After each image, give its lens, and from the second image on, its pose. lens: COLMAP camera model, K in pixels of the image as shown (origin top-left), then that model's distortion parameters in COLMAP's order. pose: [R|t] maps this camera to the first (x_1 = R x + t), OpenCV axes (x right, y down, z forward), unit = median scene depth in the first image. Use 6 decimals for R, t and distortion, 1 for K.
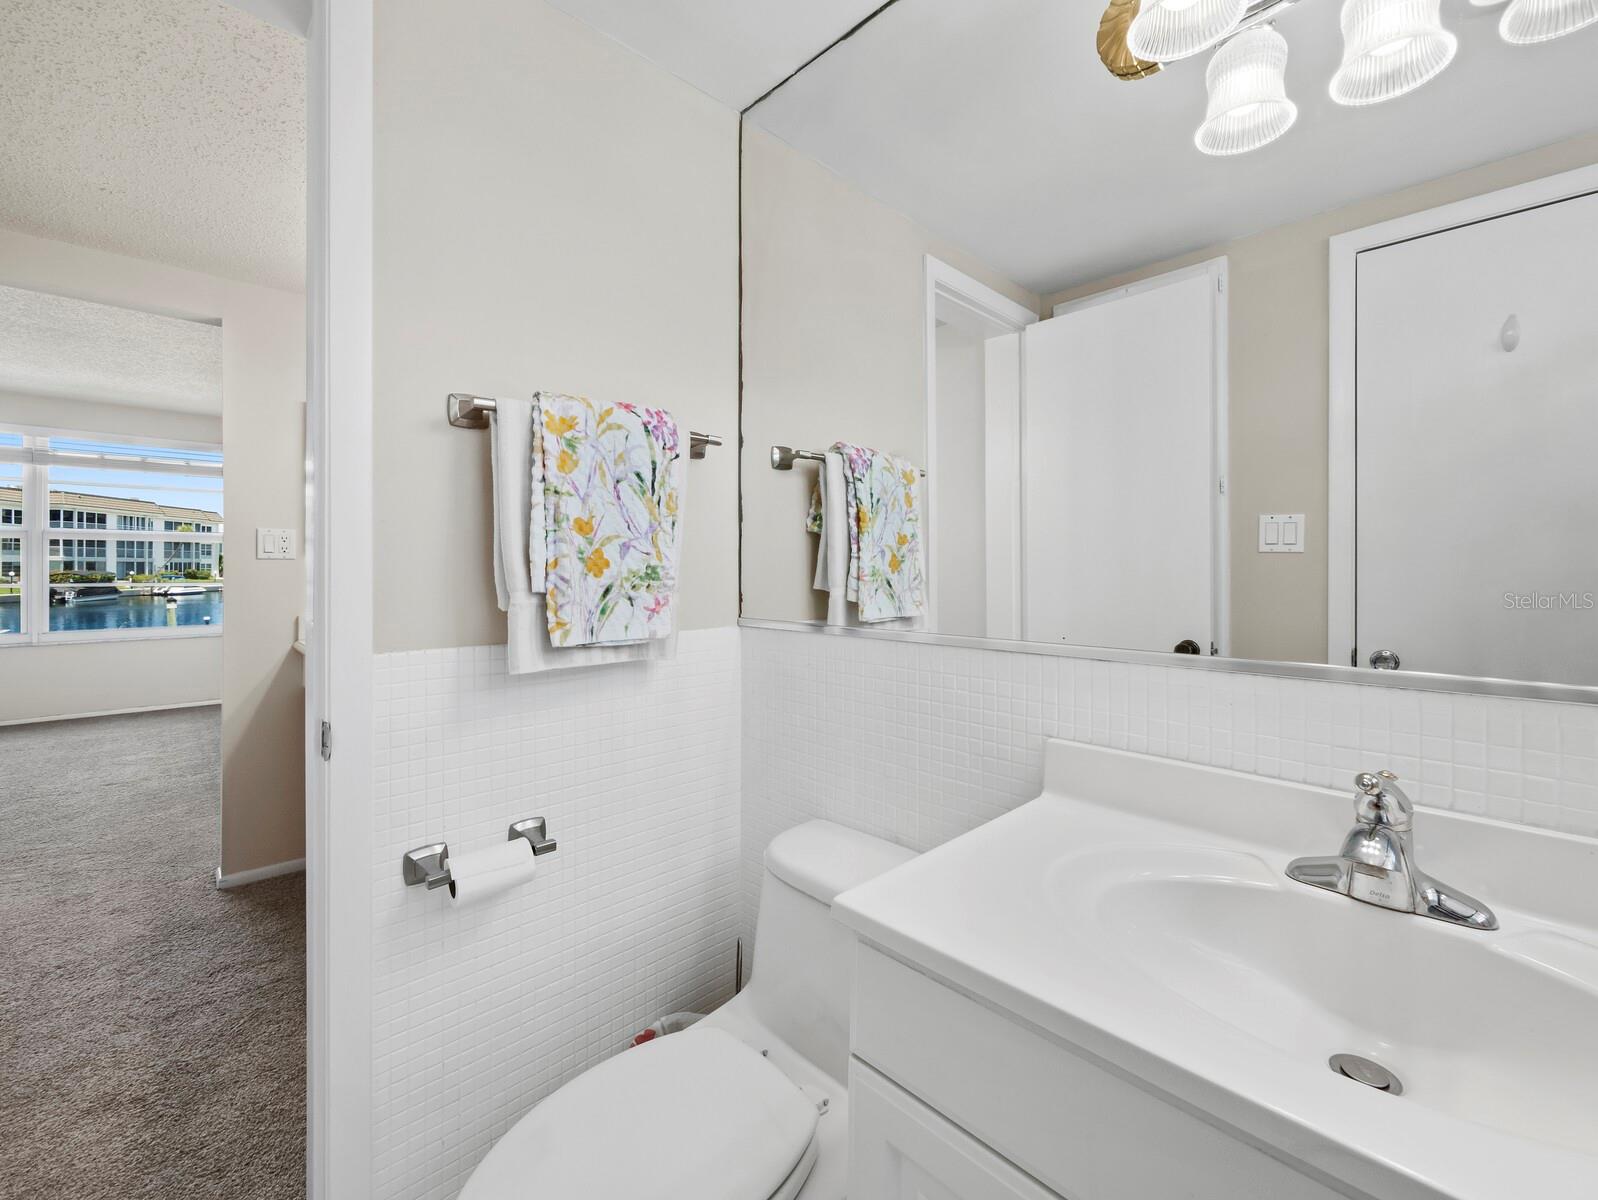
lens RADIAL K [[683.5, 0, 847.3], [0, 683.5, 568.7], [0, 0, 1]] dist [-0.006583, 0.000030]
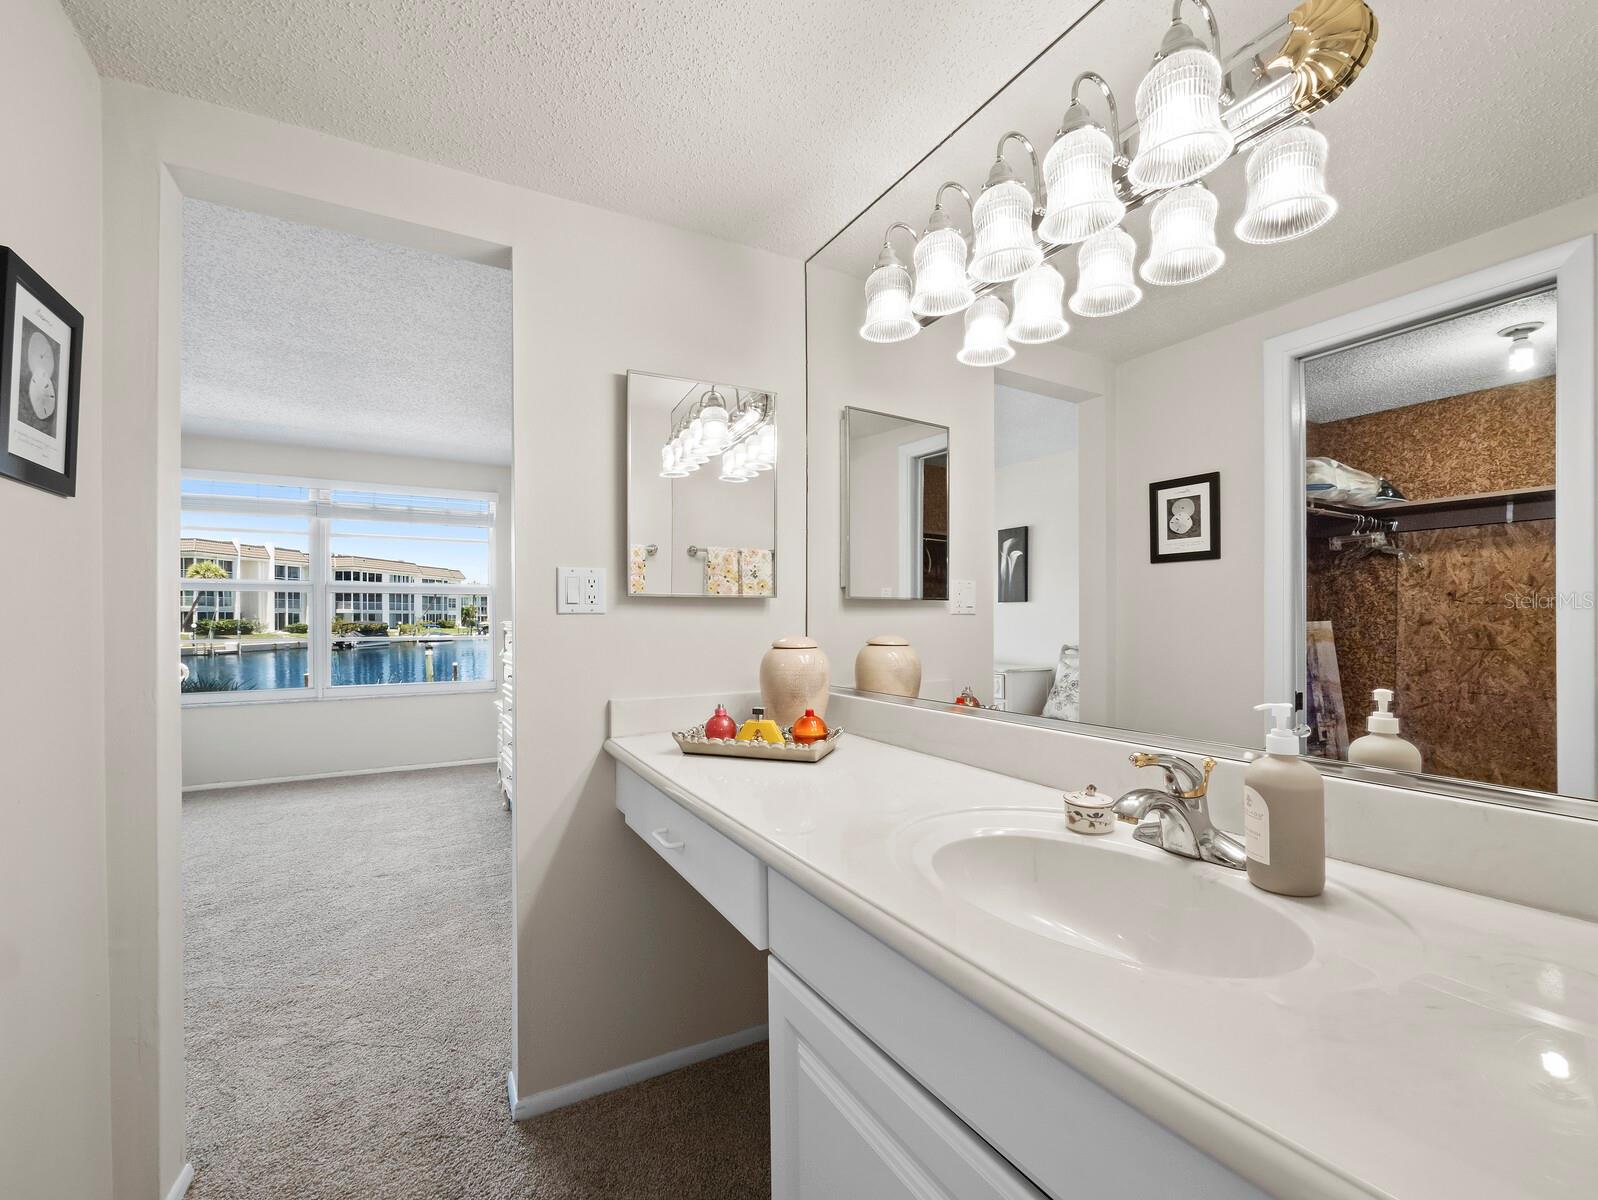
lens RADIAL K [[683.5, 0, 829.0], [0, 683.5, 624.4], [0, 0, 1]] dist [-0.006583, 0.000030]
pose [[0.968867, -0.000673, -0.247579, -0.073684], [0.003214, 0.999946, 0.009860, -0.001544], [0.247559, -0.010349, 0.968818, 0.069728]]
